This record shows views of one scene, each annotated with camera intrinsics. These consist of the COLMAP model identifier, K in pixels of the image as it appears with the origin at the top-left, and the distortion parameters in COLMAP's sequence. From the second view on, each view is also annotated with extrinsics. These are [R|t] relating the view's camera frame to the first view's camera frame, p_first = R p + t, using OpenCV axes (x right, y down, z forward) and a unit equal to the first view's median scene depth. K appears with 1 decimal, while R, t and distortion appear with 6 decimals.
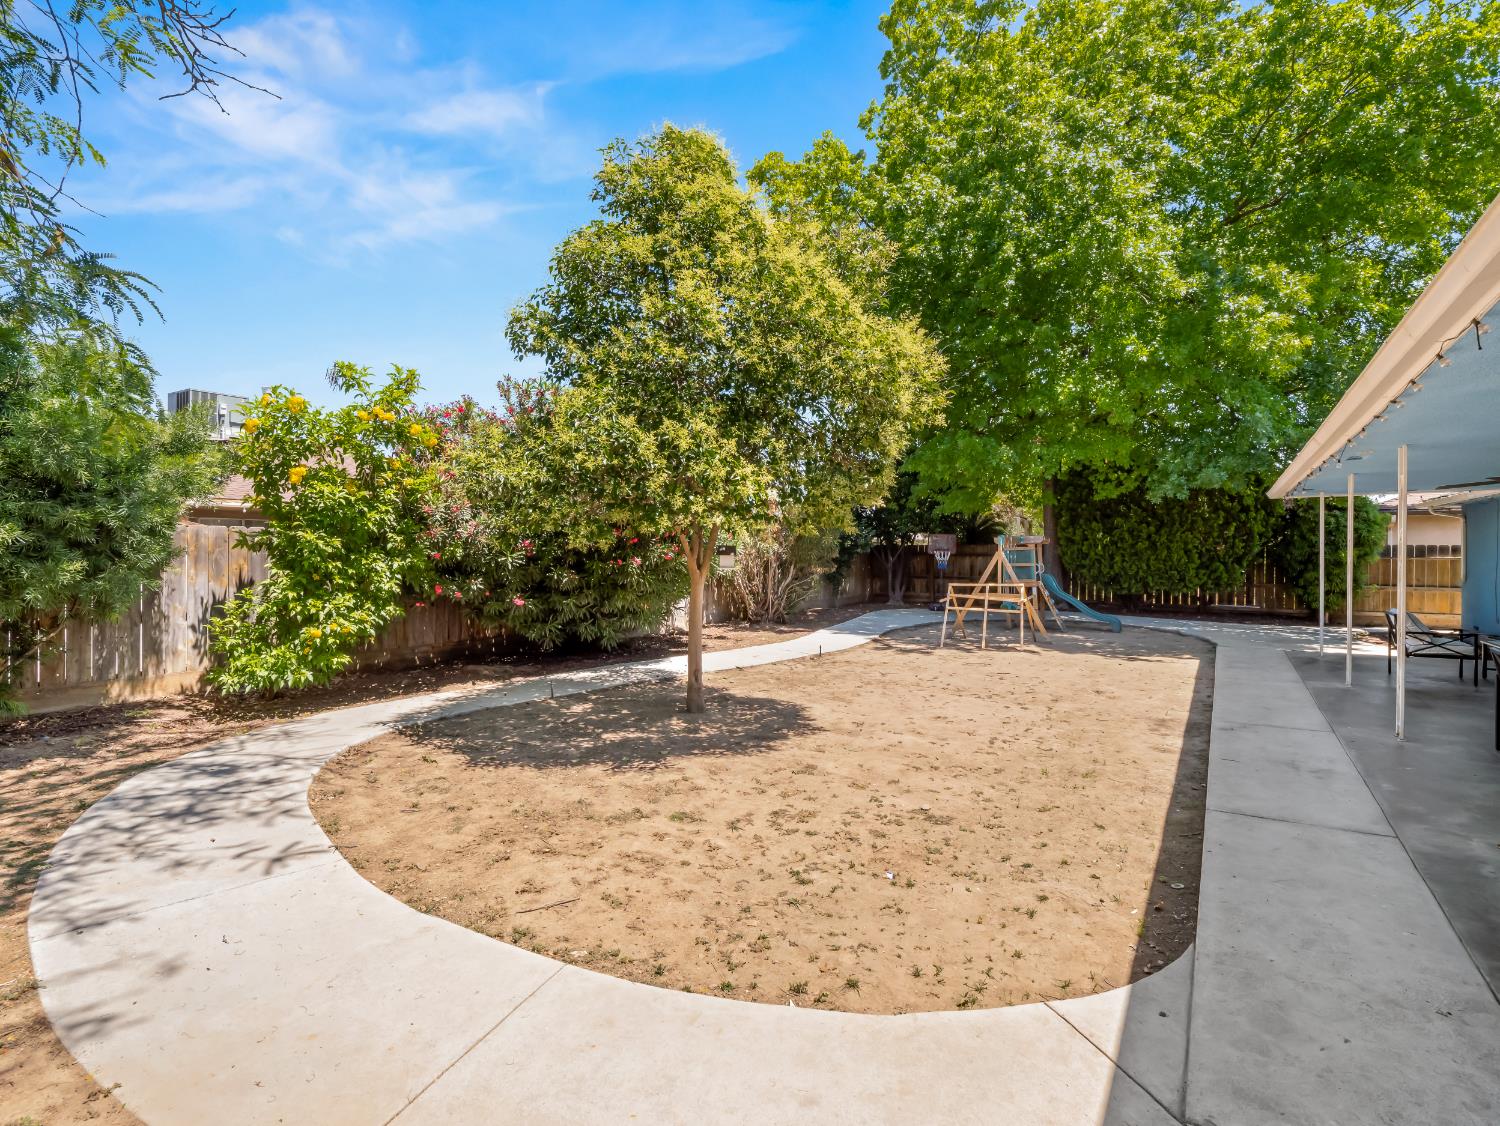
lens RADIAL K [[723.6, 0, 749.7], [0, 723.6, 559.2], [0, 0, 1]] dist [0.000111, -0.000098]
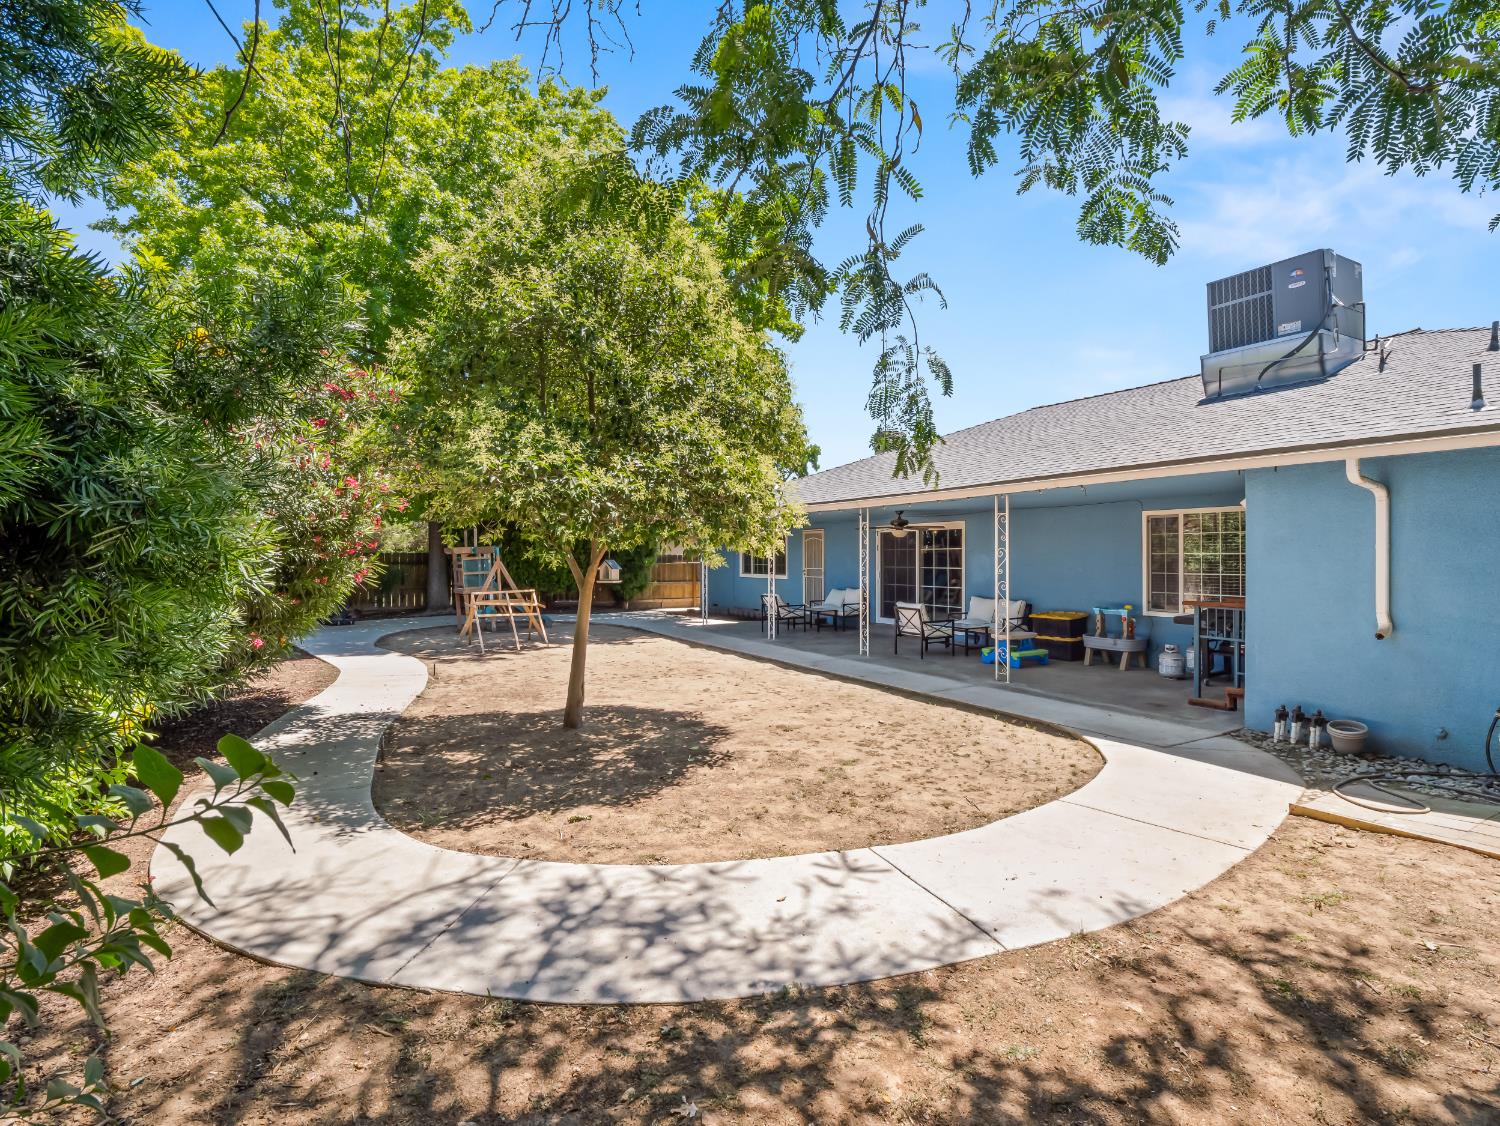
lens RADIAL K [[723.6, 0, 748.4], [0, 723.6, 559.7], [0, 0, 1]] dist [0.000111, -0.000098]
pose [[0.417867, 0.002079, 0.908506, -1.427324], [0.006100, 0.999968, -0.005094, -0.015420], [-0.908488, 0.007671, 0.417841, 0.616524]]
